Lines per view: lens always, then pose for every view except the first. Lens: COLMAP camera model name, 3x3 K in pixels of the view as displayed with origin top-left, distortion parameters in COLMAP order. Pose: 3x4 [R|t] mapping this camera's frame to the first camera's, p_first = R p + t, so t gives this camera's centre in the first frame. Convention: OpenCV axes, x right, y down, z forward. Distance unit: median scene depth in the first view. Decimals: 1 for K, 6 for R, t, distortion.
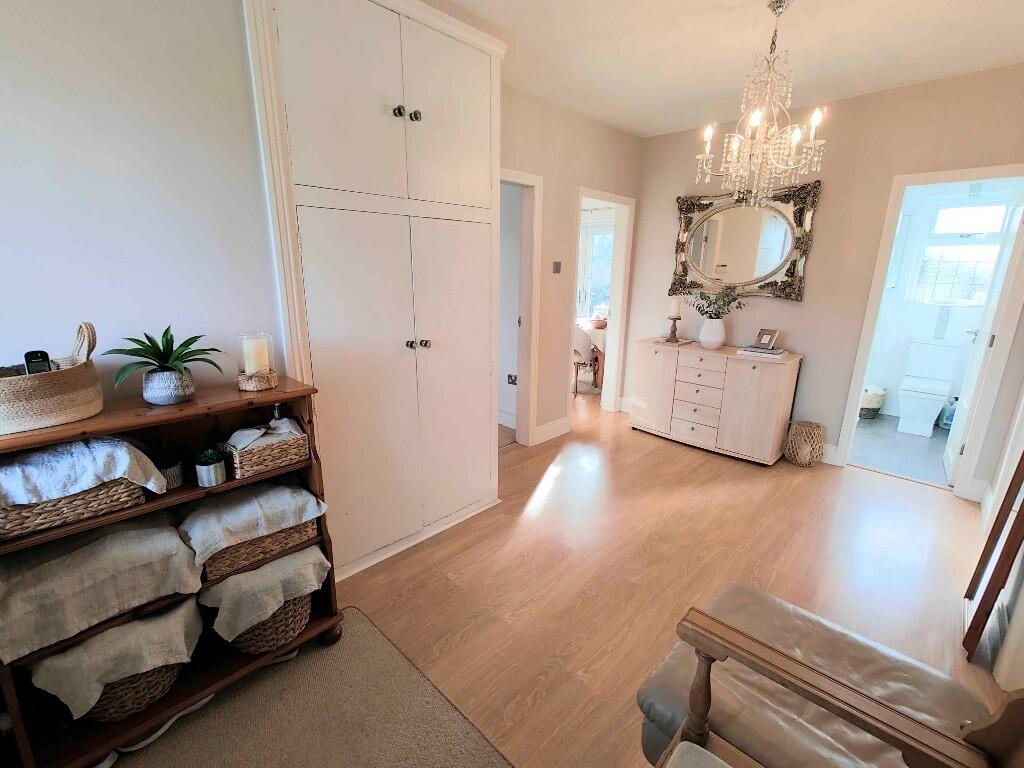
lens RADIAL K [[452.9, 0, 512.0], [0, 452.9, 384.0], [0, 0, 1]] dist [0.010521, -0.000378]
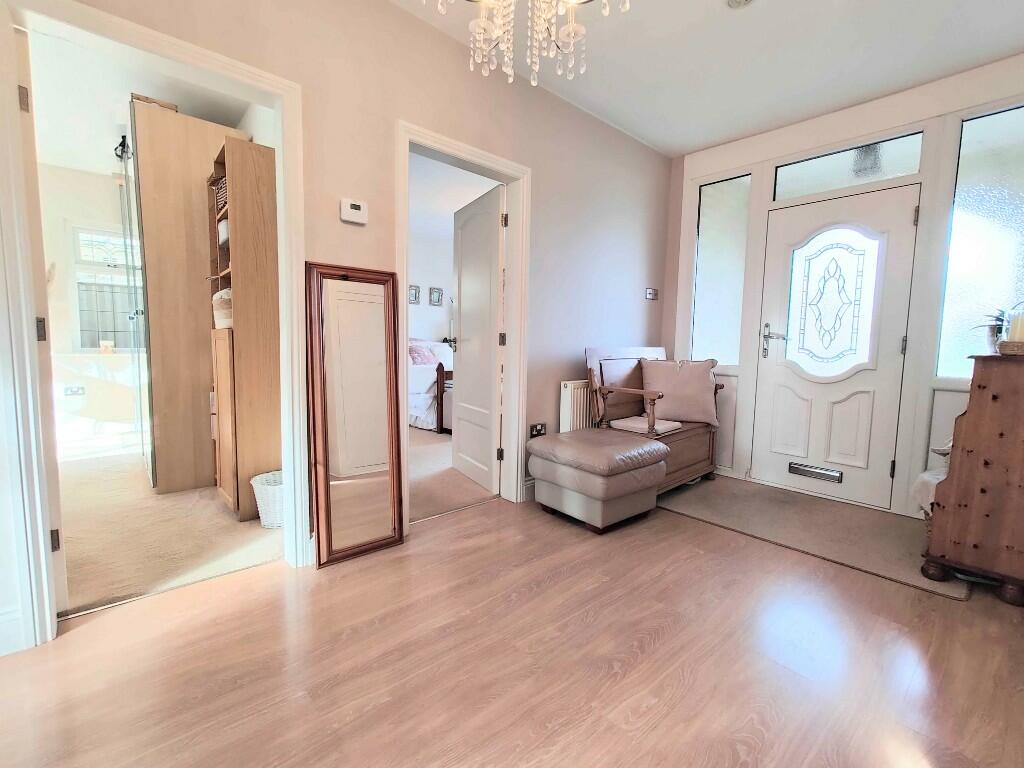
lens RADIAL K [[452.9, 0, 512.0], [0, 452.9, 384.0], [0, 0, 1]] dist [0.010521, -0.000378]
pose [[-0.996978, -0.041085, 0.065936, 0.405072], [-0.016780, 0.942568, 0.333593, -0.176235], [-0.075855, 0.331479, -0.940408, 1.355910]]
